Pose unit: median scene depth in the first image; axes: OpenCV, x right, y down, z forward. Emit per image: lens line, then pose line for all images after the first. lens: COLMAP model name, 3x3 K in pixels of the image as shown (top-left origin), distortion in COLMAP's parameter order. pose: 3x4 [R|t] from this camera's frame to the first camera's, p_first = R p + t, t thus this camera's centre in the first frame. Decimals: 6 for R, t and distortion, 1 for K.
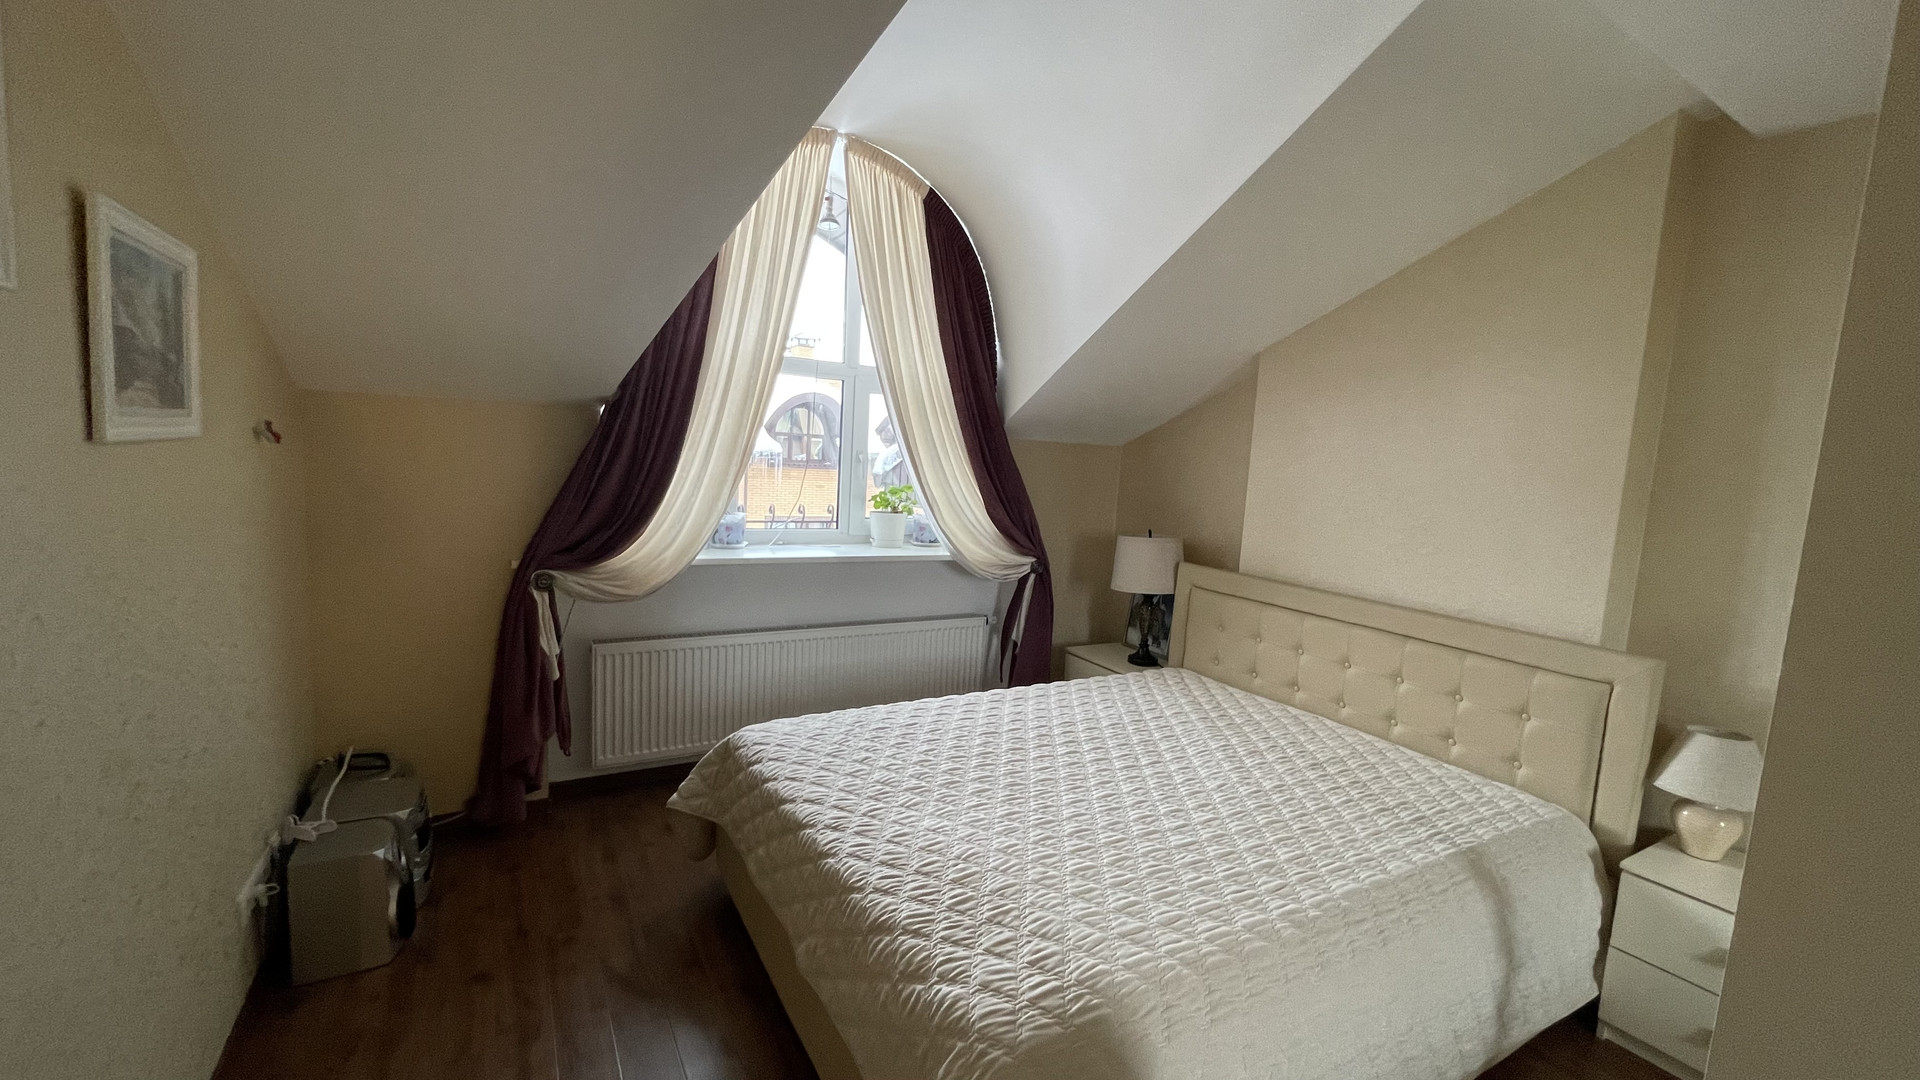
lens RADIAL K [[776.9, 0, 962.9], [0, 776.9, 545.0], [0, 0, 1]] dist [-0.003632, 0.000432]
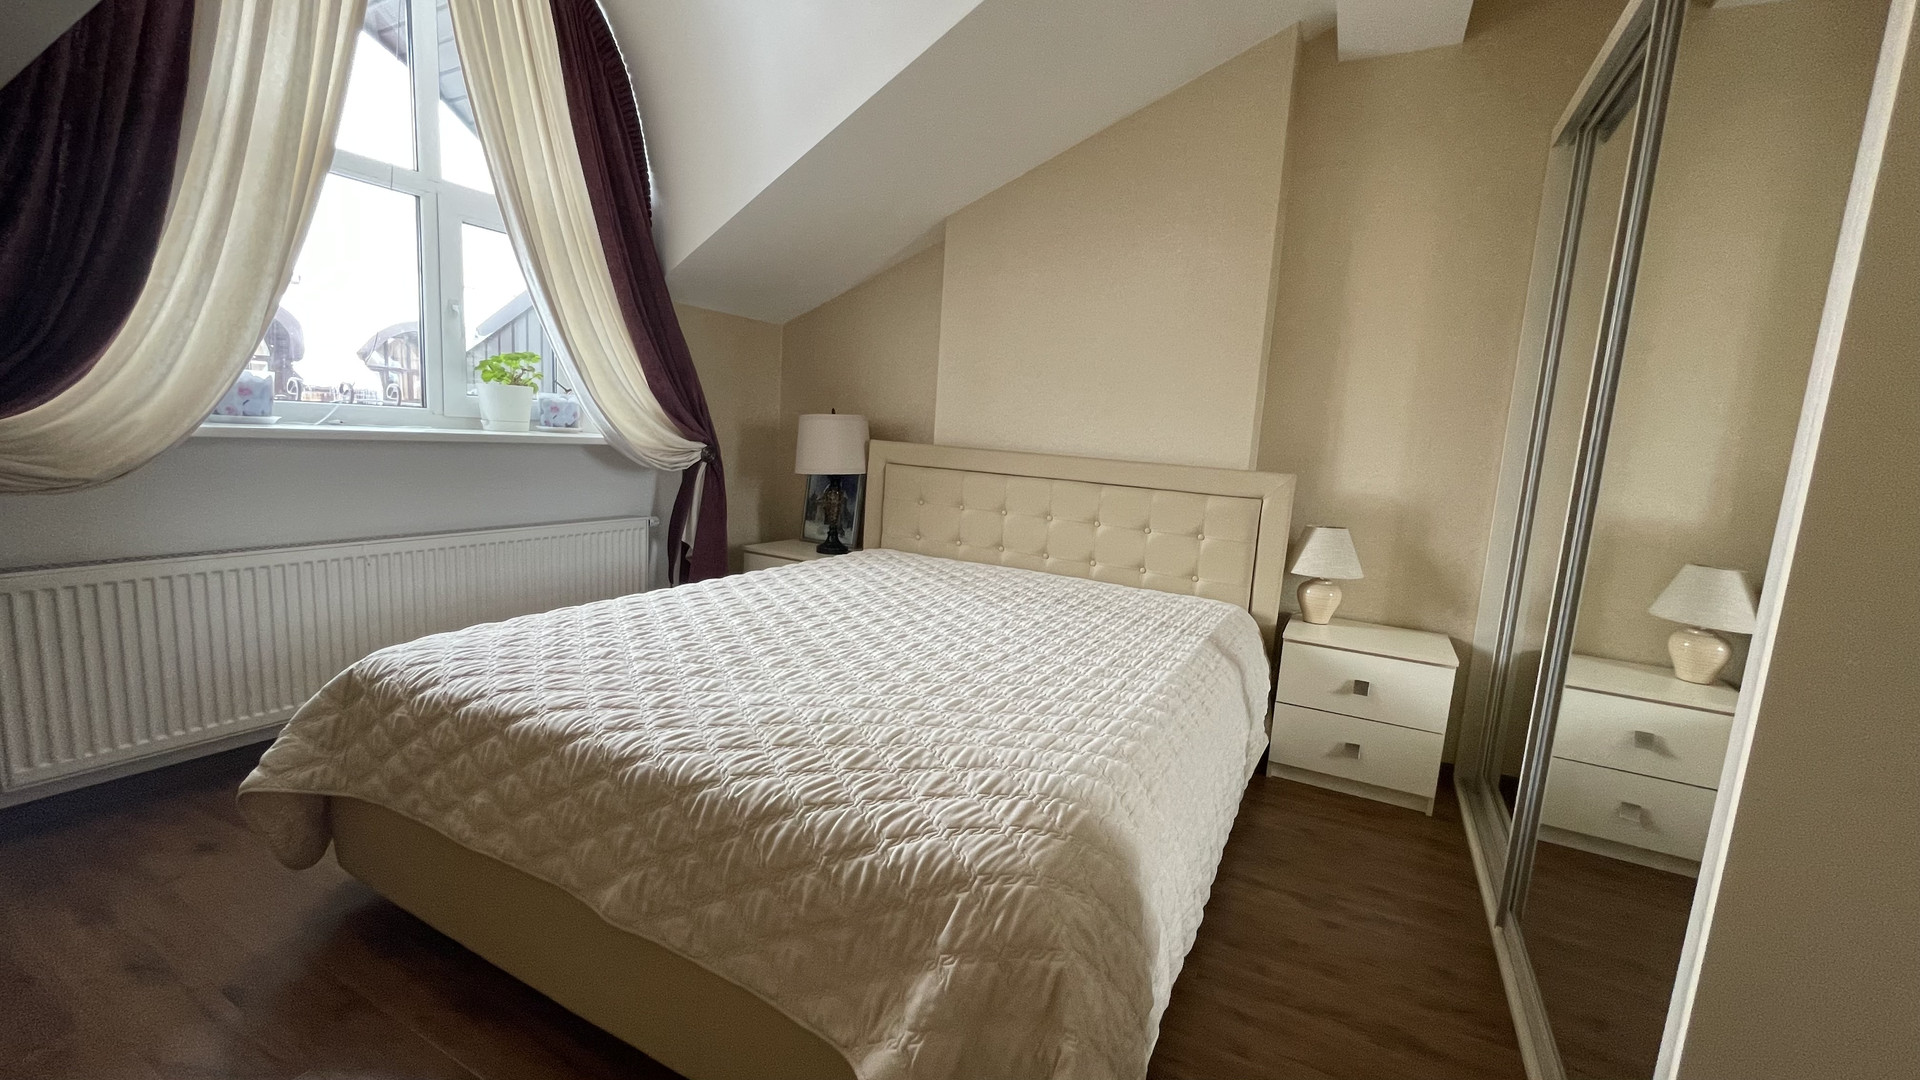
lens RADIAL K [[776.9, 0, 966.7], [0, 776.9, 539.1], [0, 0, 1]] dist [-0.003632, 0.000432]
pose [[0.847871, -0.080622, 0.524036, -0.200669], [0.048477, 0.996019, 0.074802, 0.119487], [-0.527981, -0.038019, 0.848405, 0.182519]]
